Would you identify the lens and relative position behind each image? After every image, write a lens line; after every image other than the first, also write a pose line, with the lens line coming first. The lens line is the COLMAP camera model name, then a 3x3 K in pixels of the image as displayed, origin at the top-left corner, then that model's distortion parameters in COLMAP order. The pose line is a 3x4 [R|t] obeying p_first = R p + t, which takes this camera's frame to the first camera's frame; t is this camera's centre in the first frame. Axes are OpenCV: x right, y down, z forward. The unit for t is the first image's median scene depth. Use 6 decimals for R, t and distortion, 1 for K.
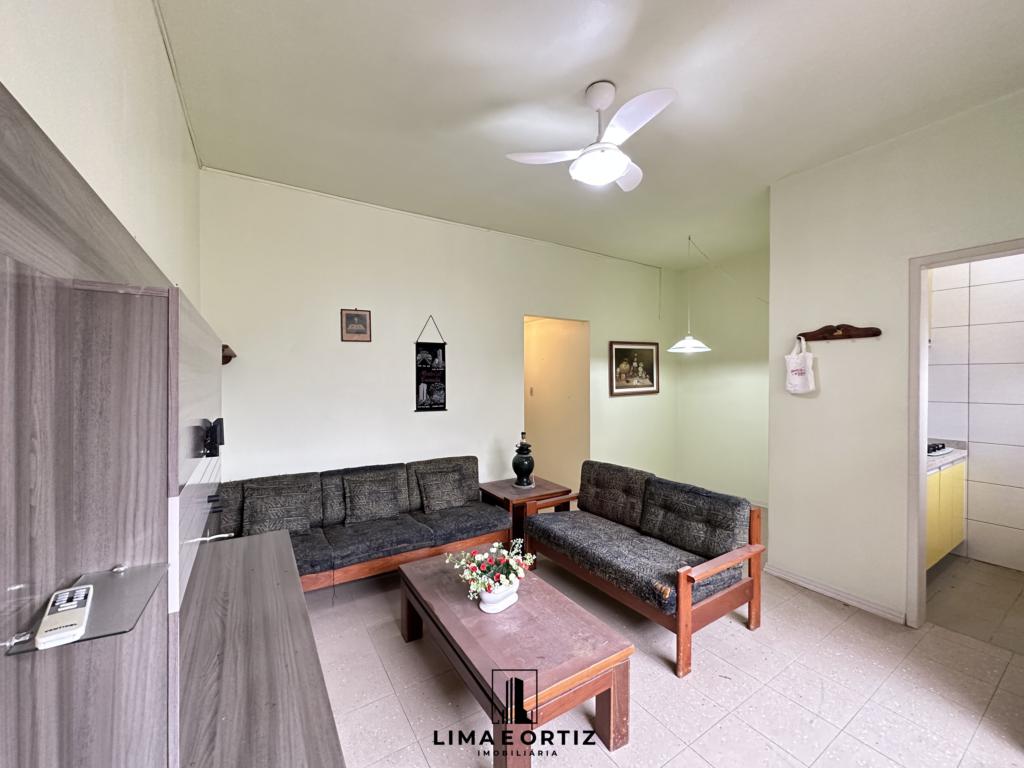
lens RADIAL K [[408.7, 0, 513.6], [0, 408.7, 381.2], [0, 0, 1]] dist [-0.001127, 0.000728]
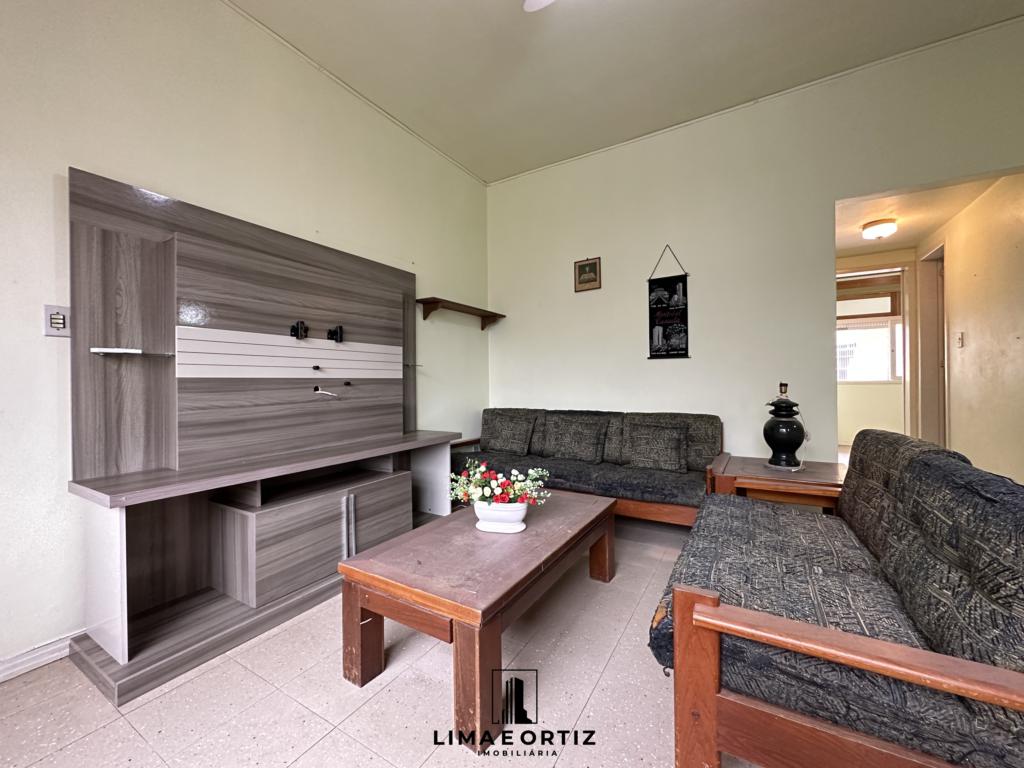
lens RADIAL K [[408.7, 0, 512.4], [0, 408.7, 381.7], [0, 0, 1]] dist [-0.001127, 0.000728]
pose [[0.450352, -0.006365, -0.892828, 0.409880], [0.005117, 0.999977, -0.004547, 0.125361], [0.892836, -0.002520, 0.450374, 0.338771]]
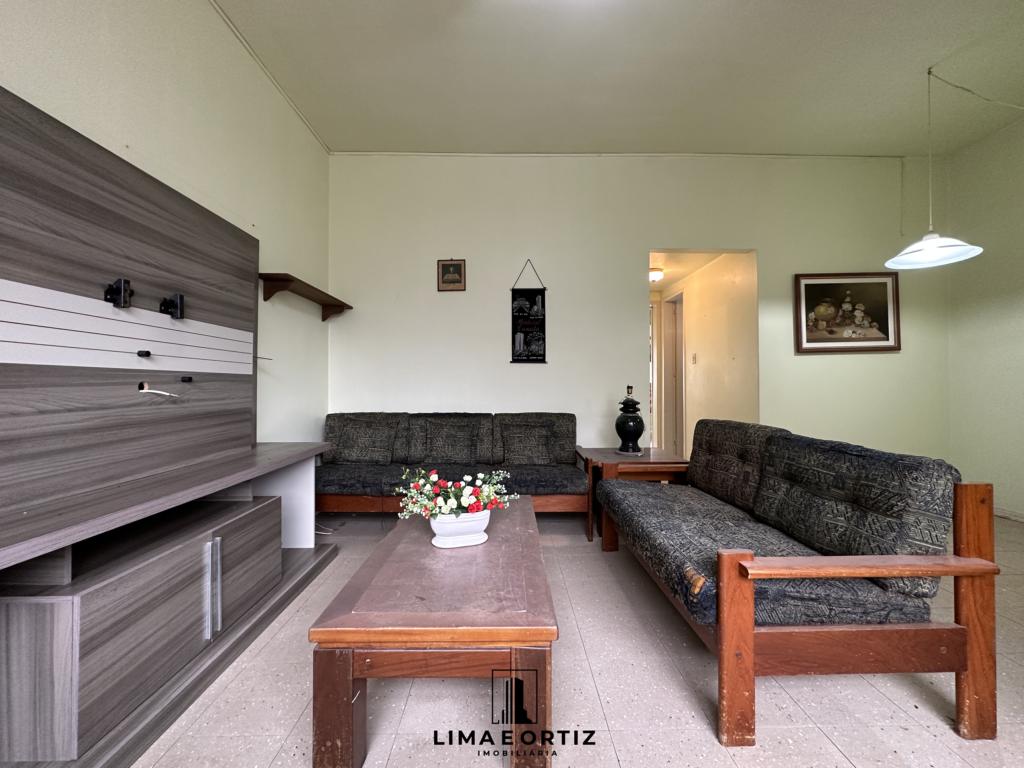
lens RADIAL K [[408.7, 0, 512.6], [0, 408.7, 381.5], [0, 0, 1]] dist [-0.001127, 0.000728]
pose [[0.852465, -0.005913, -0.522751, 0.250643], [-0.003508, 0.999849, -0.017029, 0.132700], [0.522772, 0.016350, 0.852315, 0.201904]]
